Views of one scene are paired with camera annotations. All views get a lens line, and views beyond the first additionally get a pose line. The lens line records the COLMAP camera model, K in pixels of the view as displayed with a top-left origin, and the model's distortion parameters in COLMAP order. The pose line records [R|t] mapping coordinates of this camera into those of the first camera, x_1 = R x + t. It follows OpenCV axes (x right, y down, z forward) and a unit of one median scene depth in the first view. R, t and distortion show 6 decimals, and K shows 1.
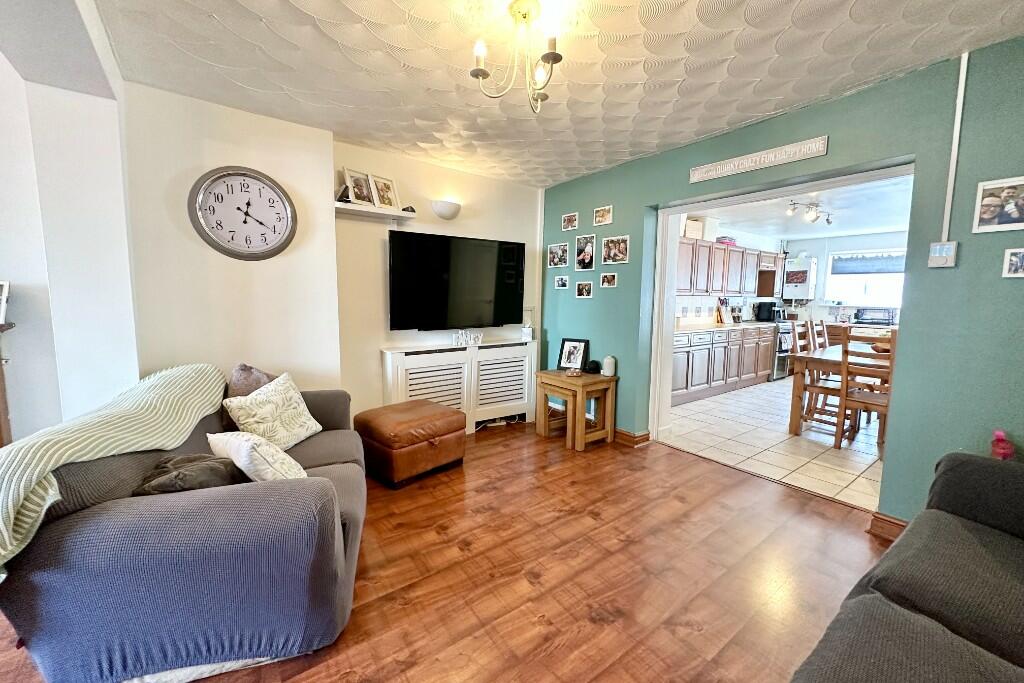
lens RADIAL K [[407.1, 0, 508.7], [0, 407.1, 339.4], [0, 0, 1]] dist [-0.002521, -0.000766]
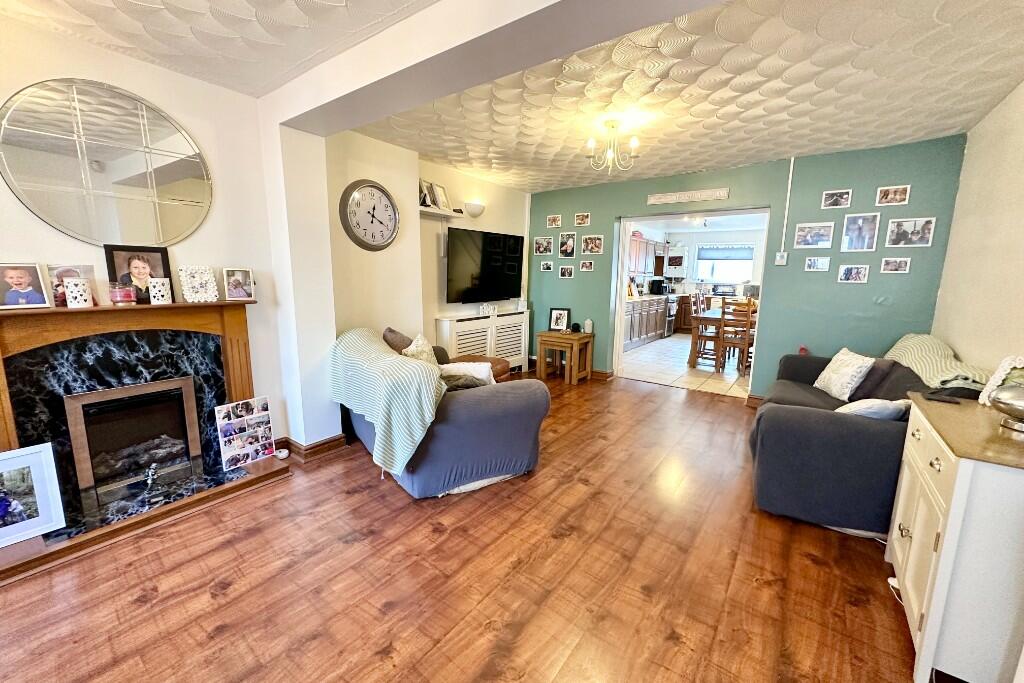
lens RADIAL K [[407.1, 0, 511.2], [0, 407.1, 338.3], [0, 0, 1]] dist [-0.002521, -0.000766]
pose [[0.957279, -0.041555, 0.286164, -0.427989], [0.025797, 0.997947, 0.058619, 0.017378], [-0.288013, -0.048732, 0.956386, -0.297290]]
